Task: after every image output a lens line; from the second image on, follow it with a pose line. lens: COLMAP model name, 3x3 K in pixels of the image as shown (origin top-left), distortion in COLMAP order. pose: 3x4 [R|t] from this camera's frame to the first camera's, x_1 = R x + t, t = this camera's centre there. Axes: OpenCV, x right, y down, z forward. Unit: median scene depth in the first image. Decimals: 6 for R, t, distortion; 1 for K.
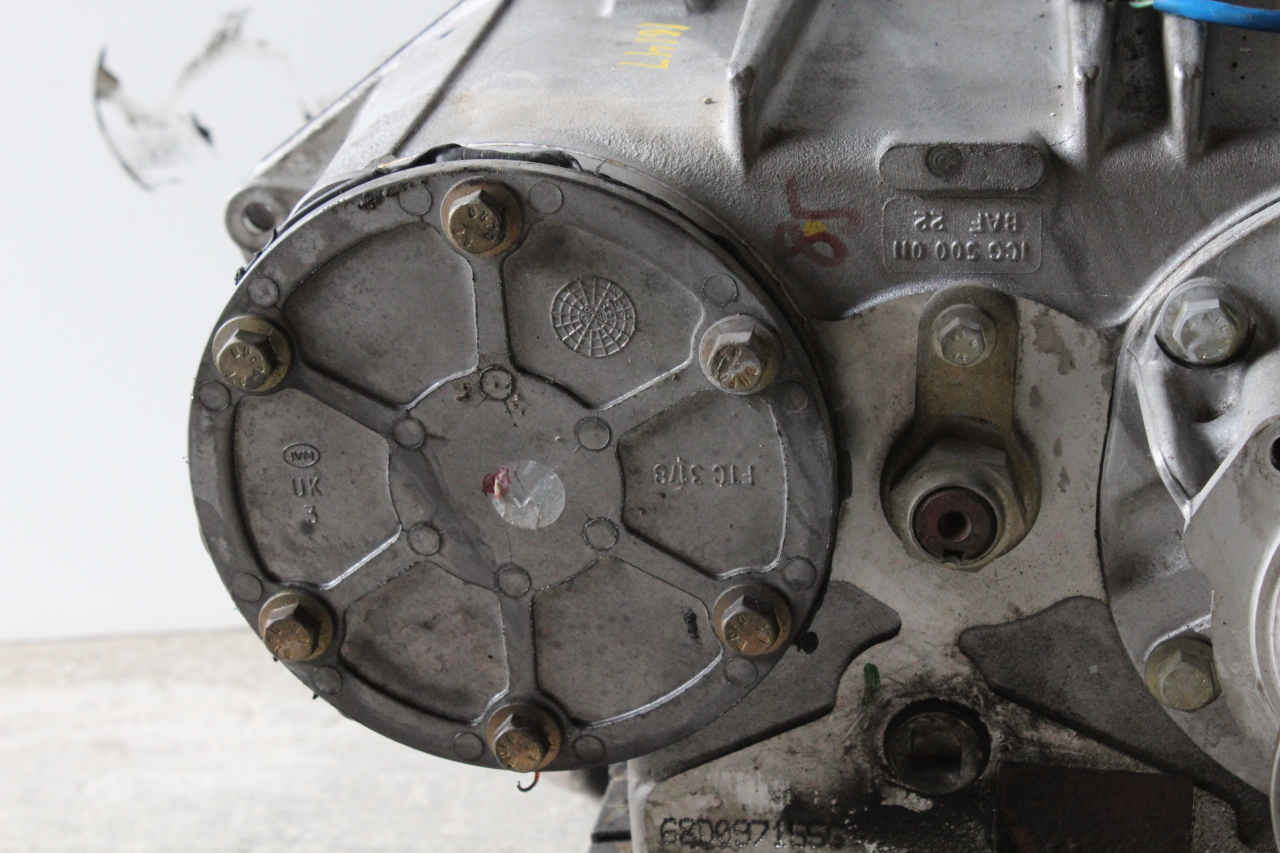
lens RADIAL K [[2869.5, 0, 640.5], [0, 2869.5, 425.5], [0, 0, 1]] dist [0.055161, 0.000000]
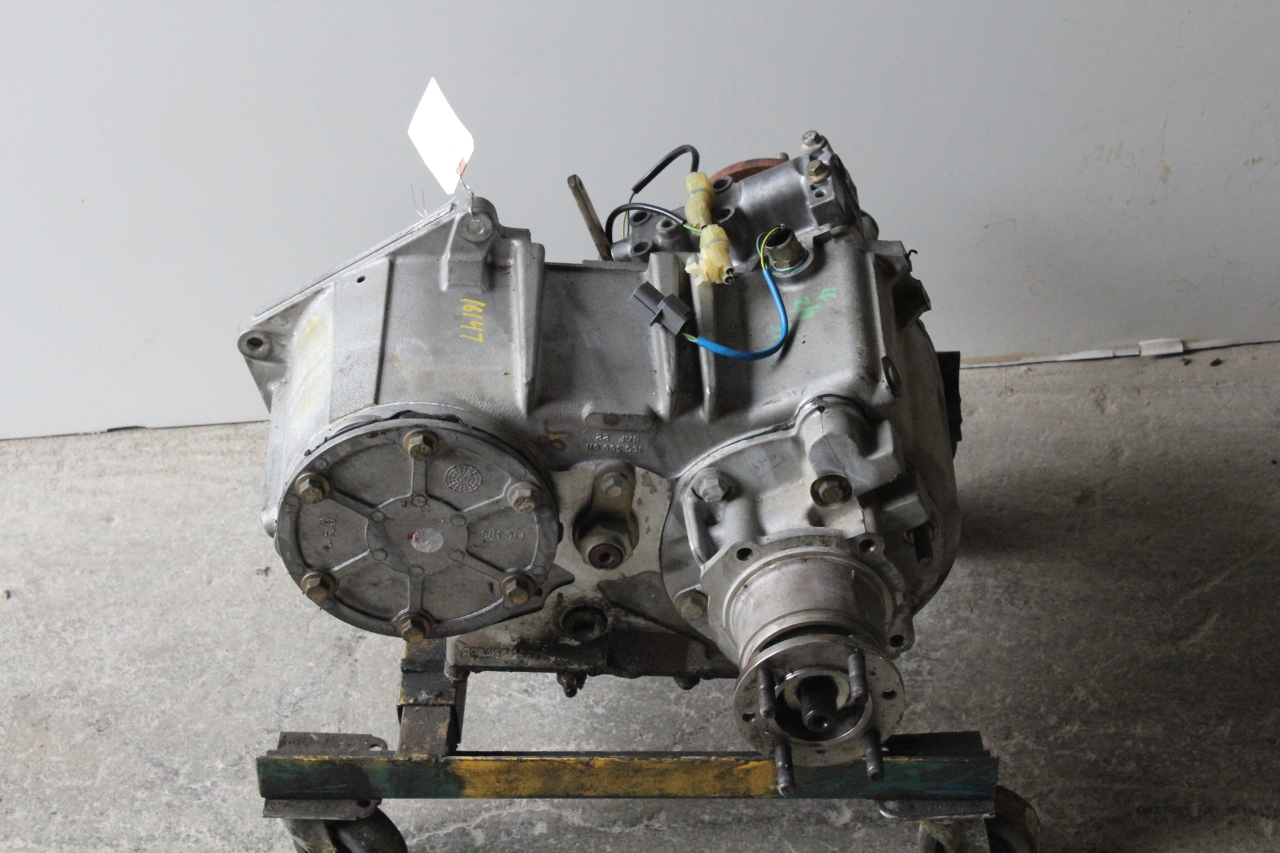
lens RADIAL K [[2662.1, 0, 640.7], [0, 2662.1, 426.2], [0, 0, 1]] dist [0.096851, 0.000000]
pose [[0.972898, -0.007326, 0.231117, -0.374652], [-0.055938, 0.962355, 0.265978, -0.659958], [-0.224365, -0.271697, 0.935864, -1.065152]]
